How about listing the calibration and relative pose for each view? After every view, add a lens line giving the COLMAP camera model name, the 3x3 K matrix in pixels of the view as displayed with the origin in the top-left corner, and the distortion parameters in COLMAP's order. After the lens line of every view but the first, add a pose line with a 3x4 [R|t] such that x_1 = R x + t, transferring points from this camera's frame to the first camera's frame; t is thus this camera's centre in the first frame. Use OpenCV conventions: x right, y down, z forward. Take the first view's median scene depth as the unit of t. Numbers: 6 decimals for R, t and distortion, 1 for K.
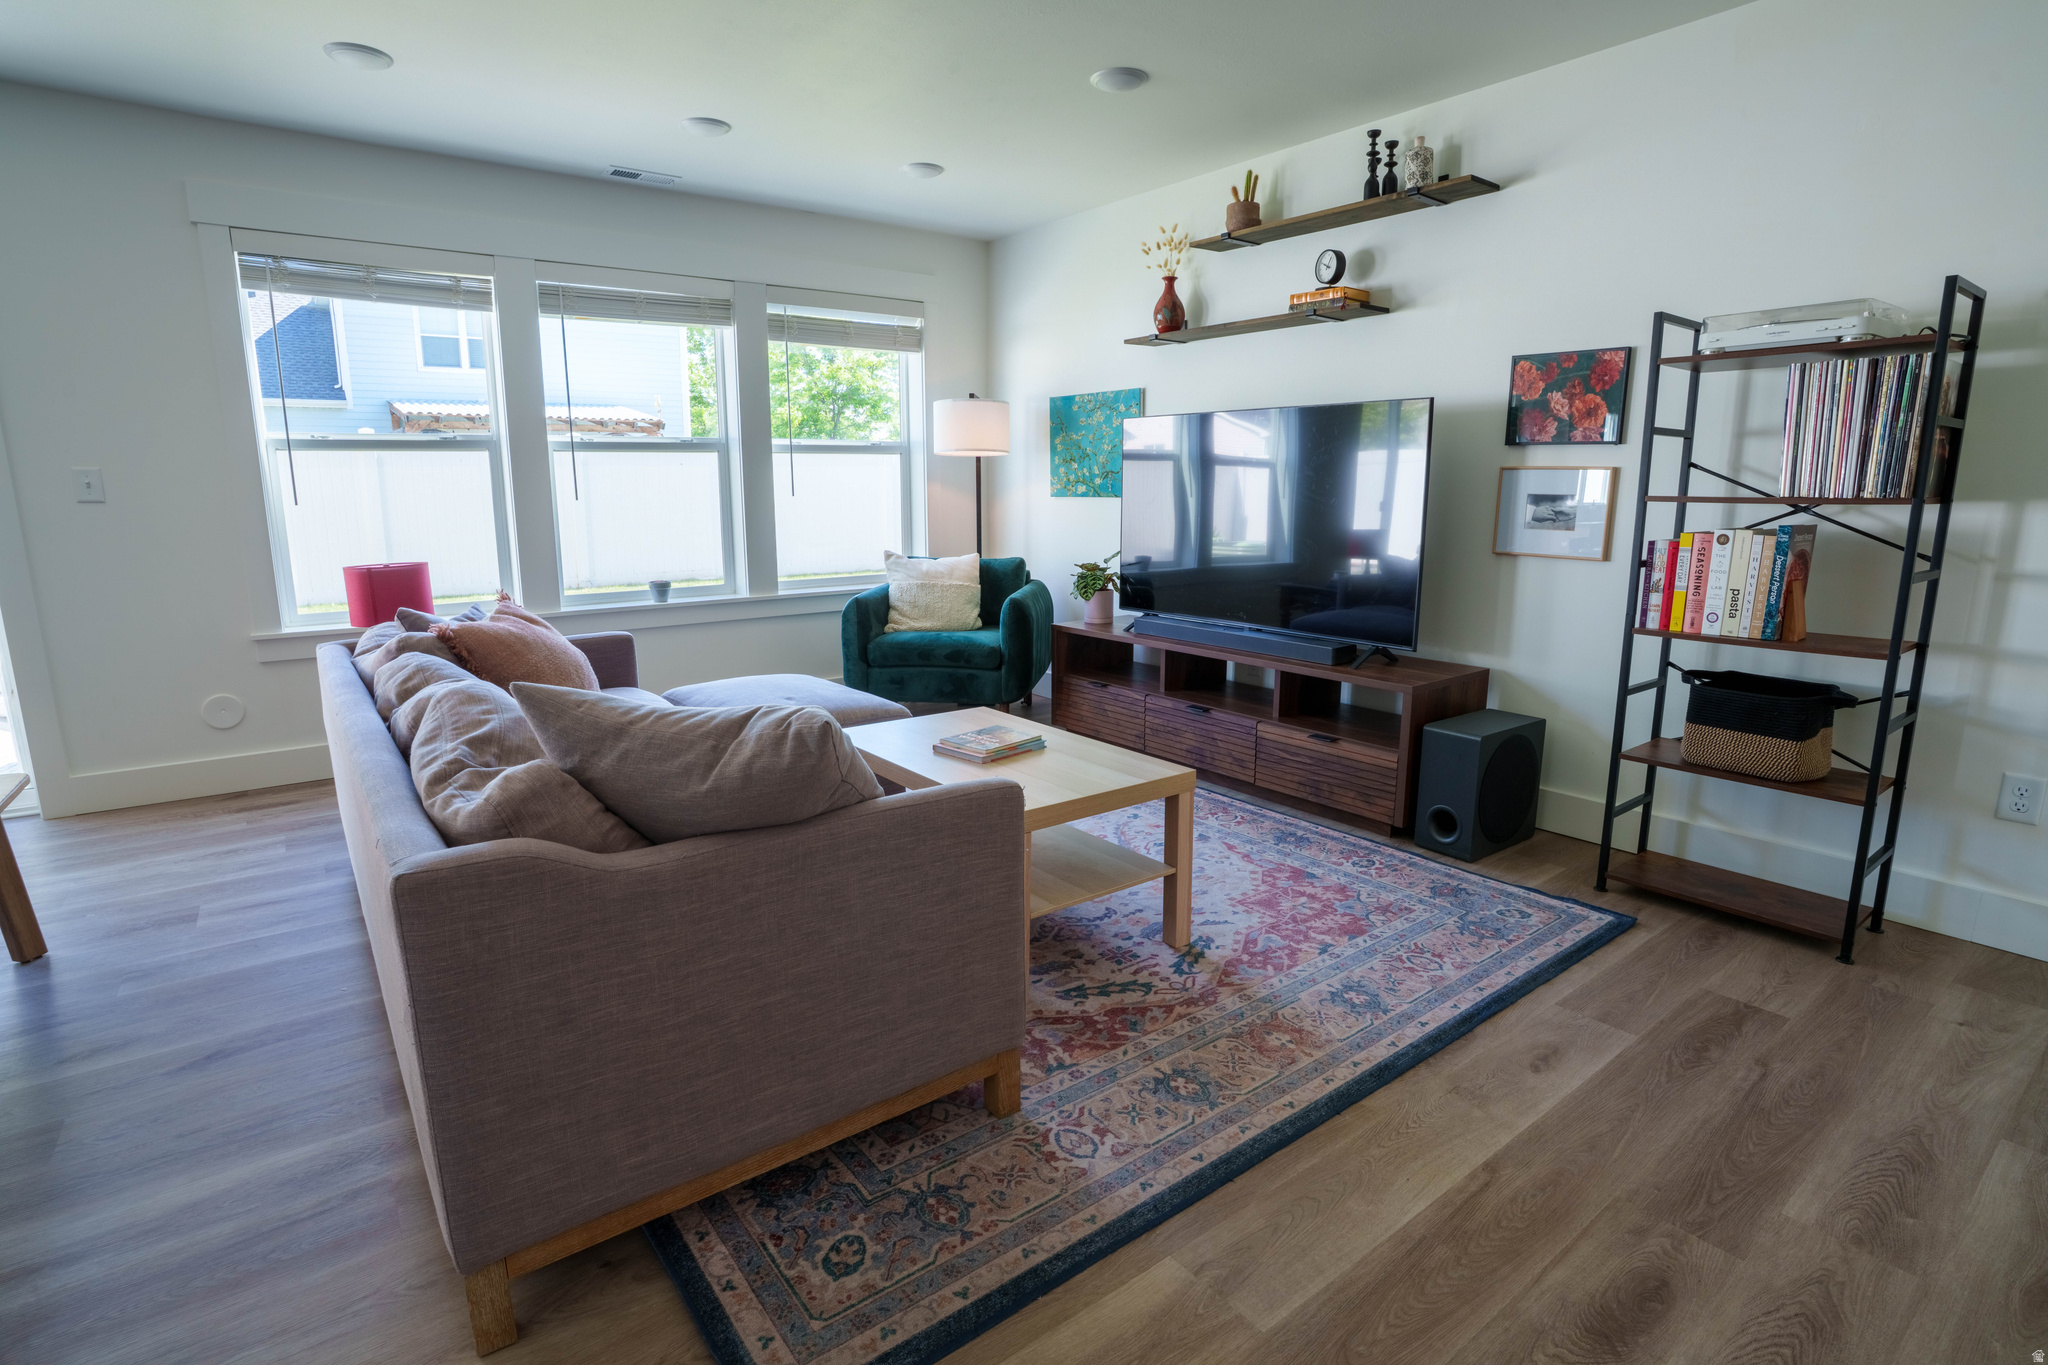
lens RADIAL K [[1004.7, 0, 1017.9], [0, 1004.7, 675.9], [0, 0, 1]] dist [-0.085550, 0.044355]
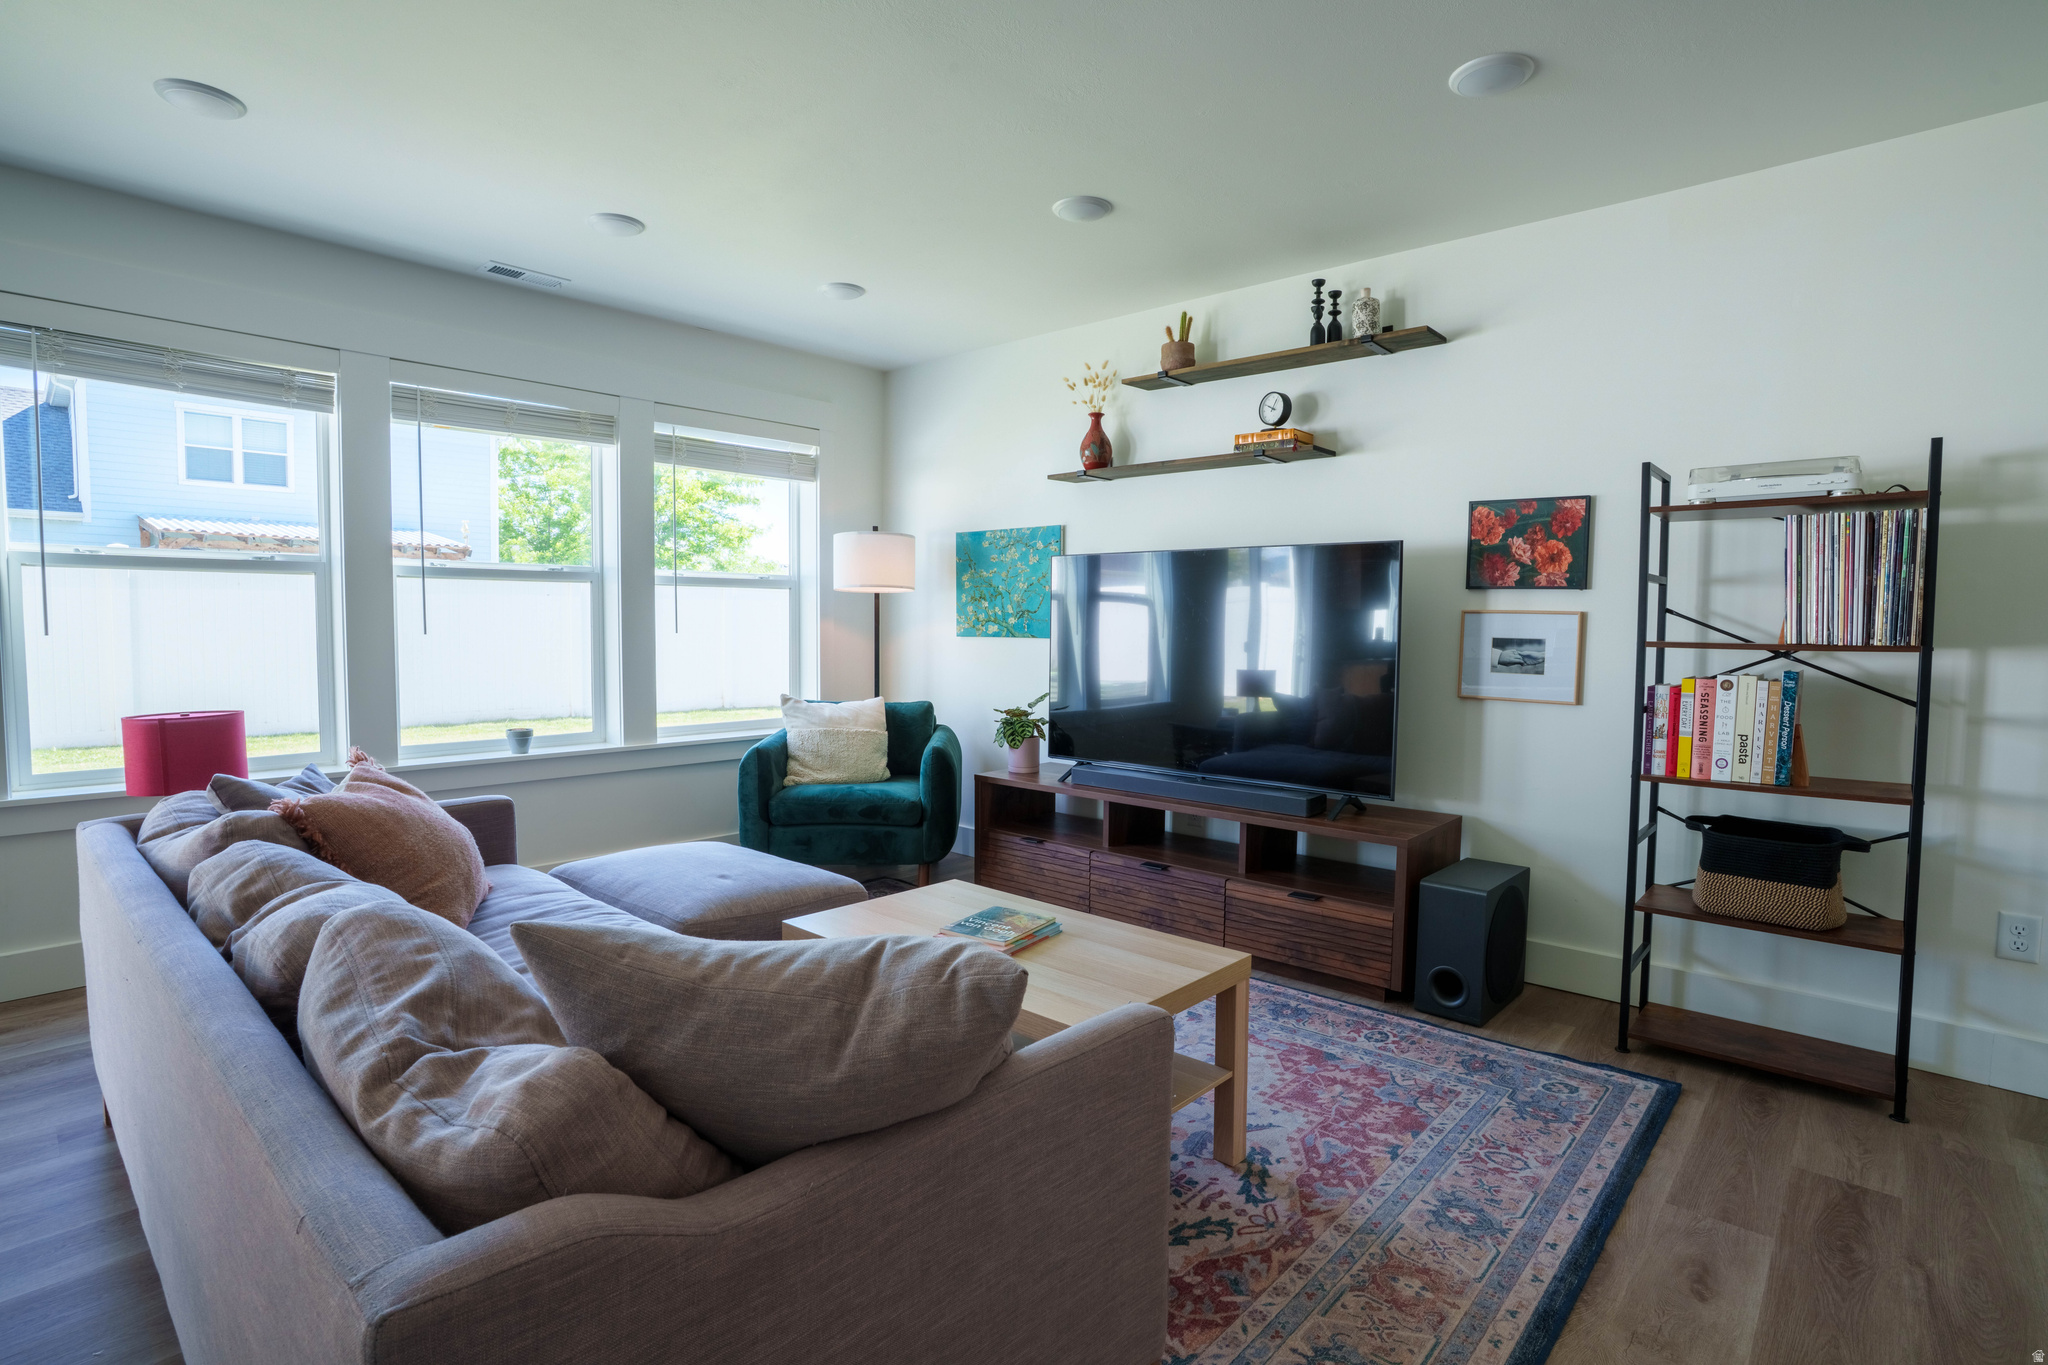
lens RADIAL K [[1002.9, 0, 1018.2], [0, 1002.9, 678.6], [0, 0, 1]] dist [-0.082281, 0.040220]
pose [[0.982846, 0.000853, 0.184427, -0.131937], [0.023194, 0.991479, -0.128187, -0.027379], [-0.182964, 0.130266, 0.974451, 0.121784]]
